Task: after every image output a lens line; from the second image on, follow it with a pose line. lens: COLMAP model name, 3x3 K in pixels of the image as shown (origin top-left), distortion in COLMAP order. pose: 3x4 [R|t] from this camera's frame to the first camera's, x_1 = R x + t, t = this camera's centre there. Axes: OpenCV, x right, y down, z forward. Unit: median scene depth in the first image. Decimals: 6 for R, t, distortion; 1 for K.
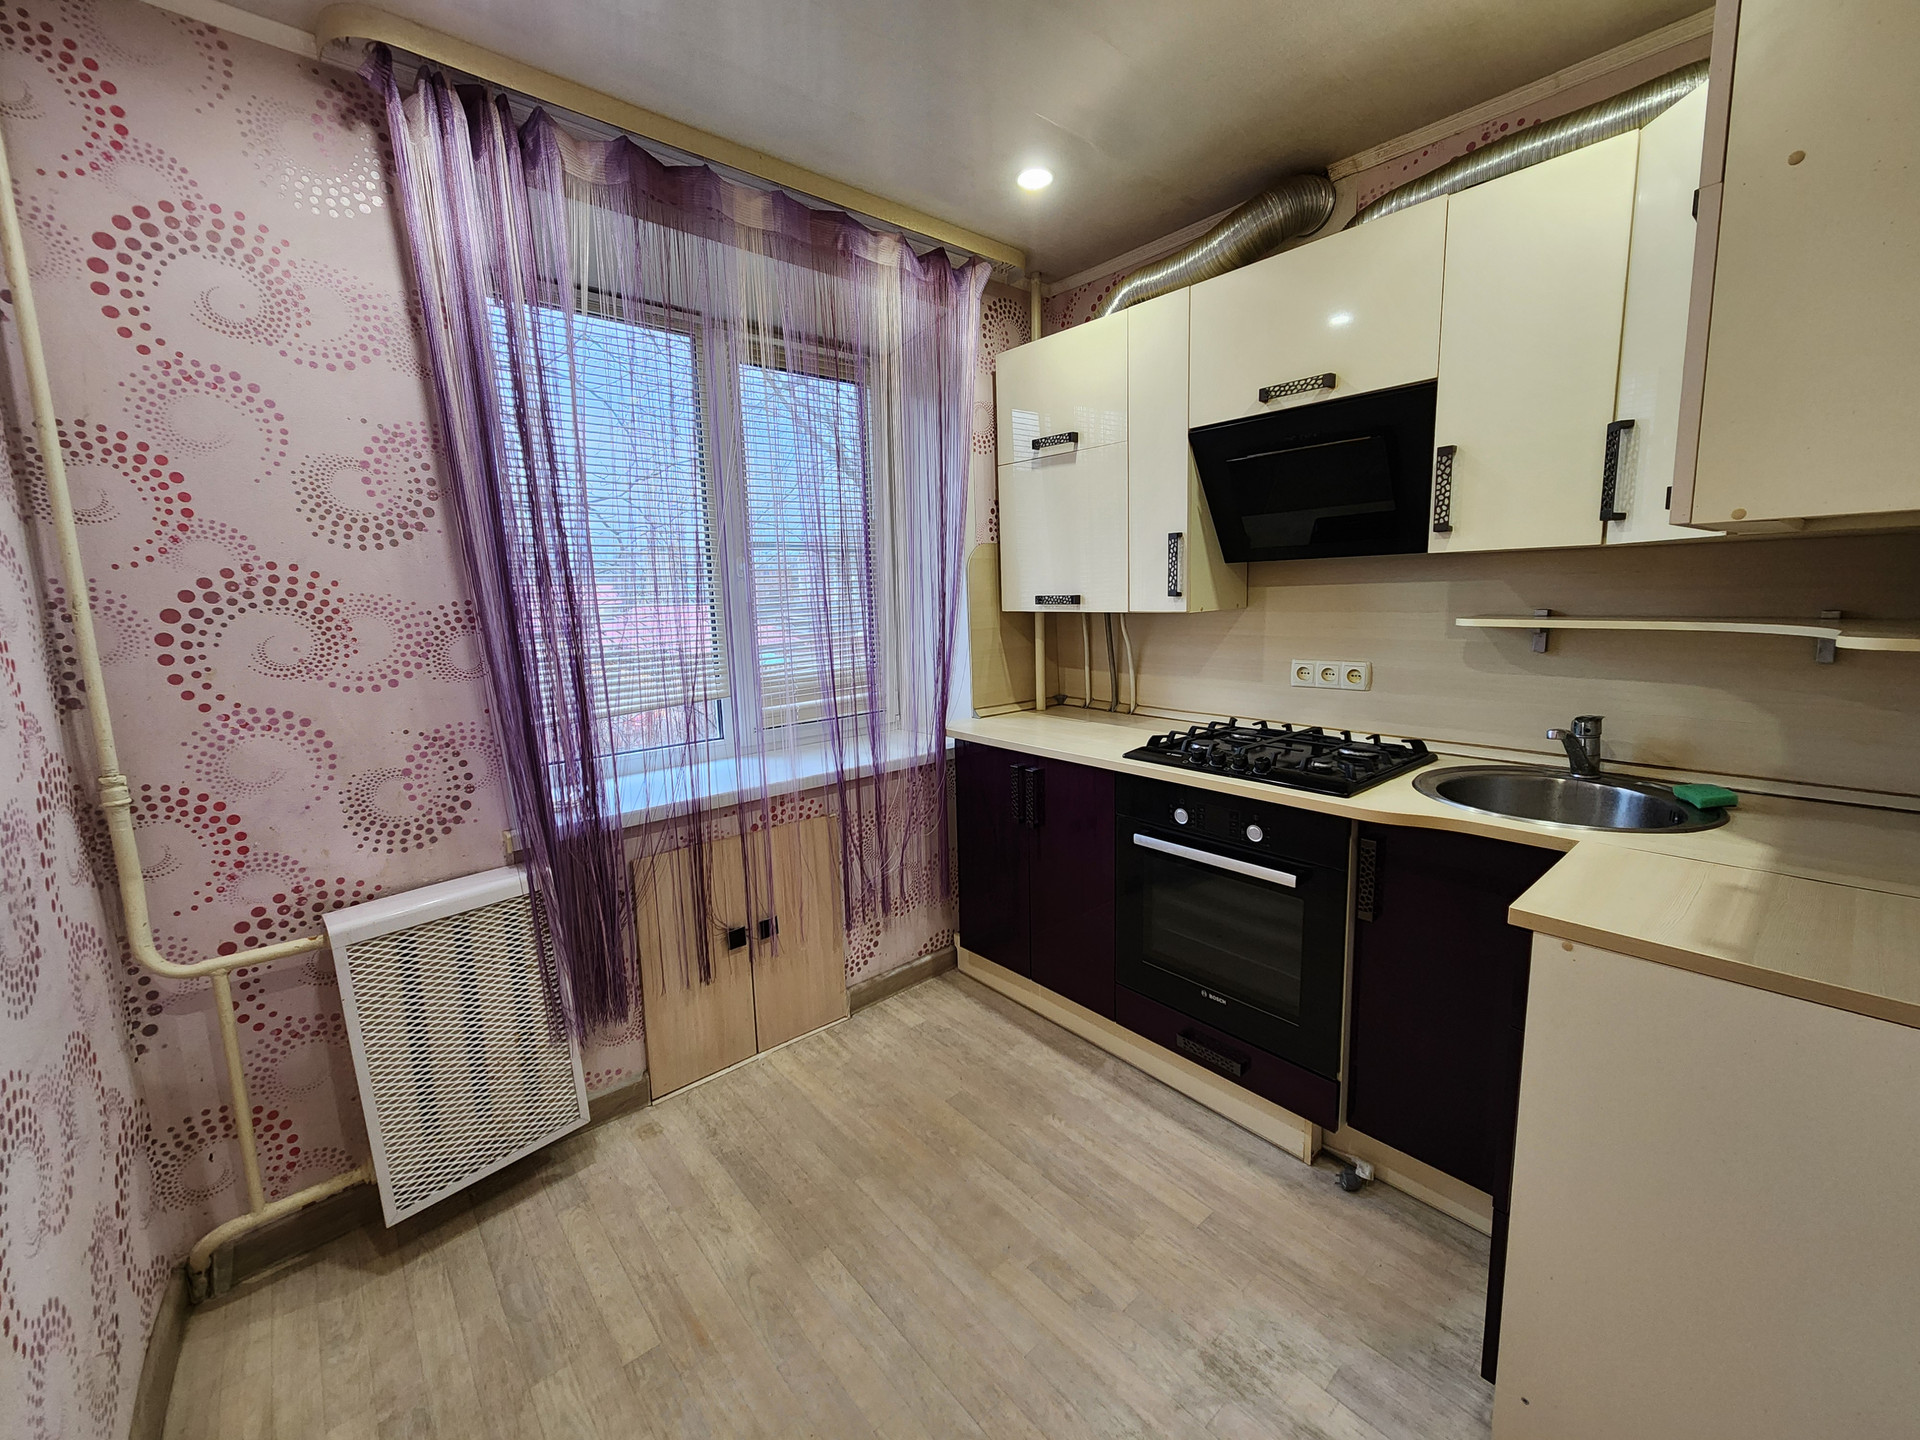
lens RADIAL K [[782.1, 0, 961.6], [0, 782.1, 713.8], [0, 0, 1]] dist [0.004429, -0.002148]
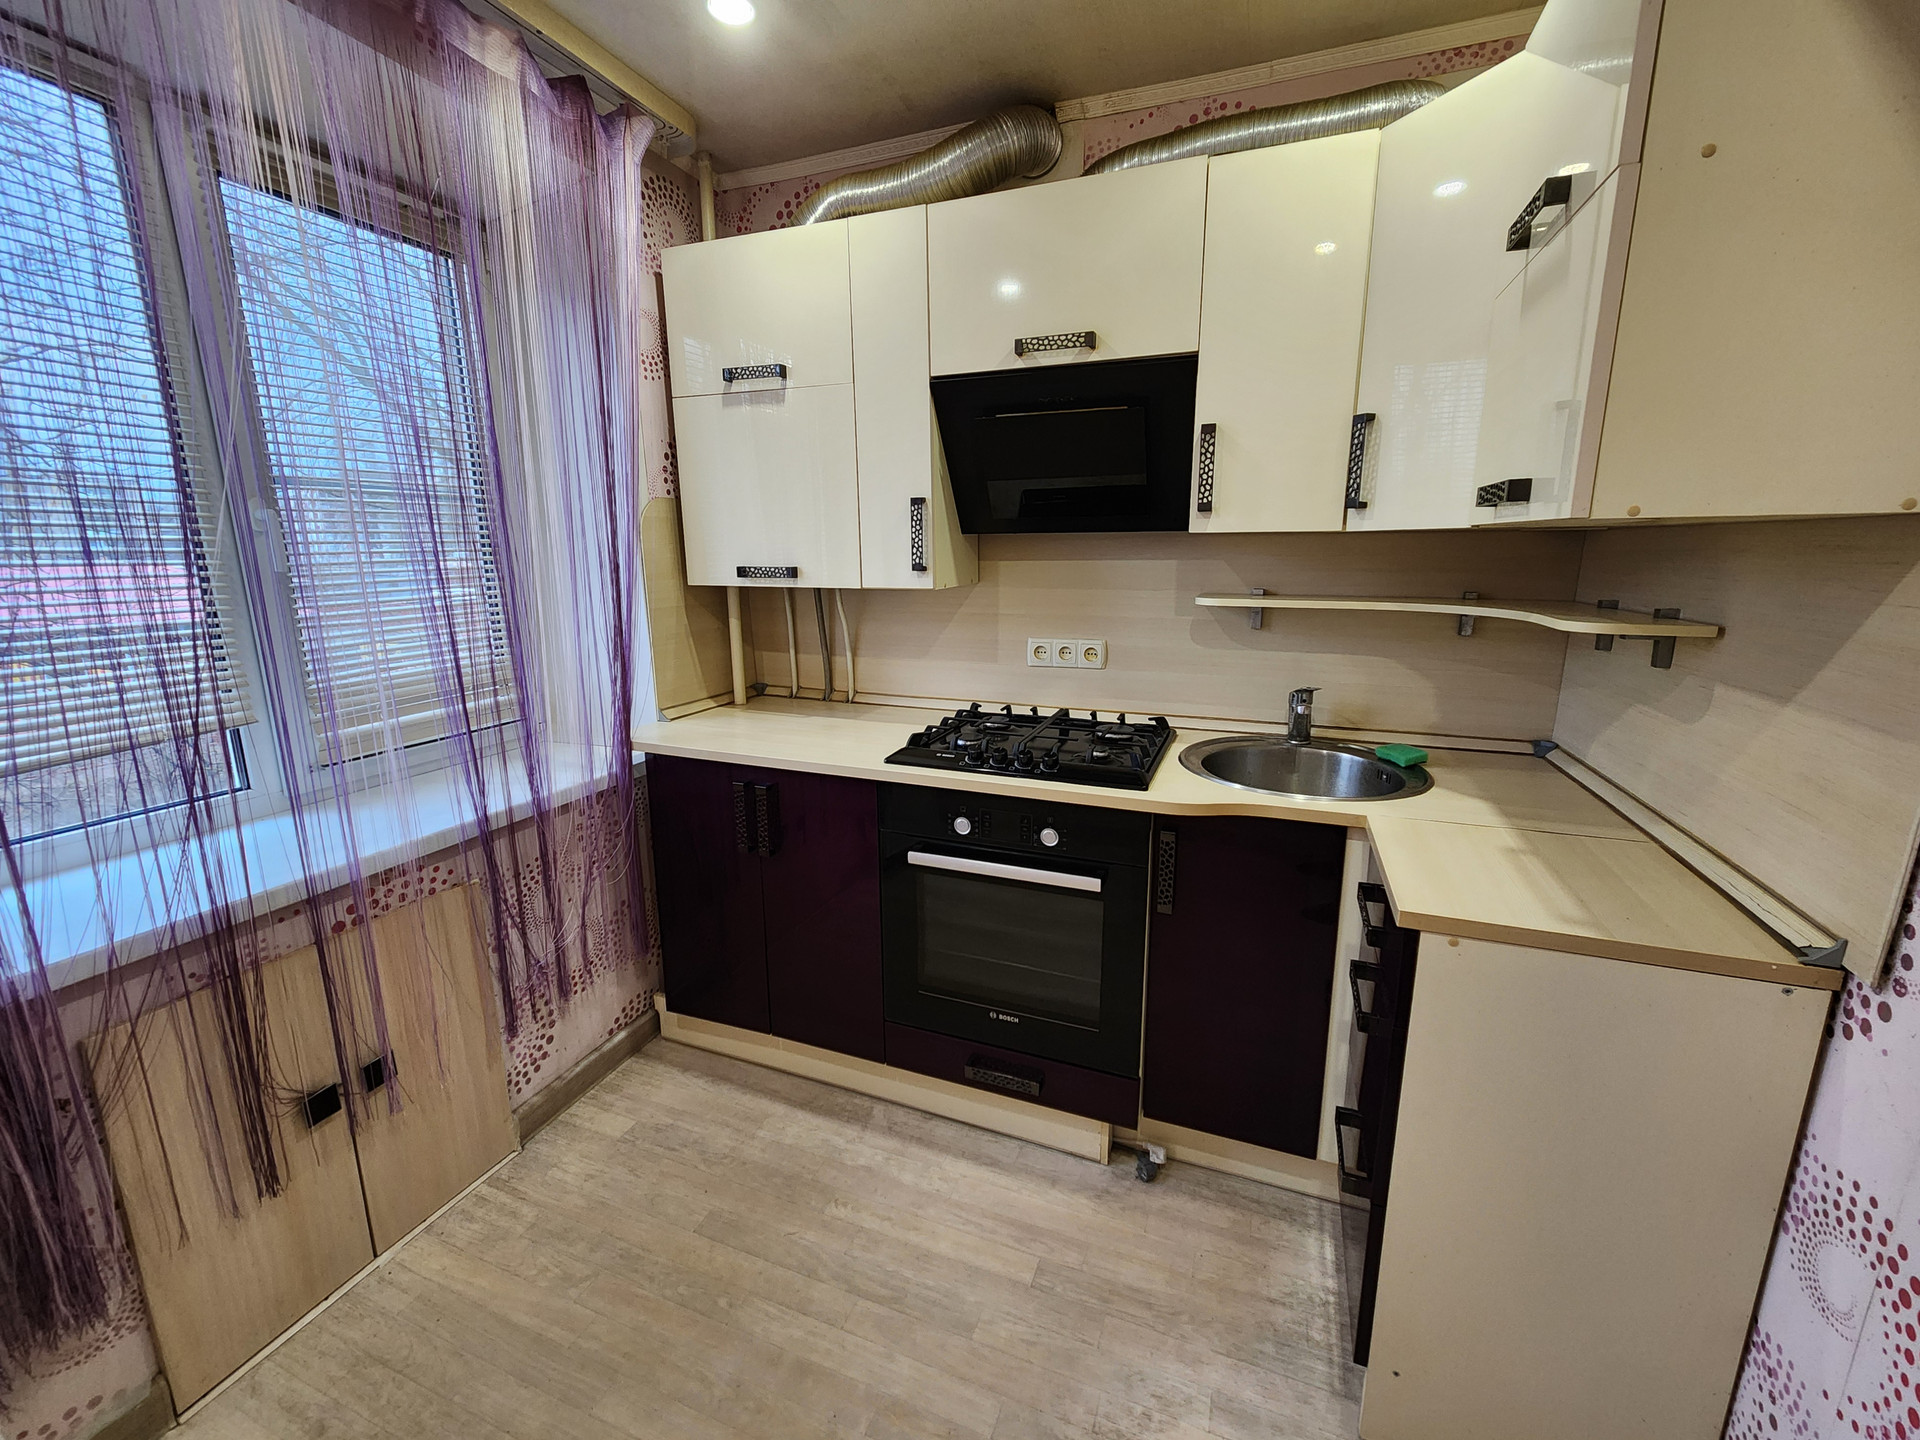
lens RADIAL K [[782.1, 0, 962.3], [0, 782.1, 711.2], [0, 0, 1]] dist [0.004429, -0.002148]
pose [[0.880991, -0.074948, 0.467158, -0.110726], [0.054512, 0.996877, 0.057131, -0.043784], [-0.469981, -0.024866, 0.882326, 0.215332]]
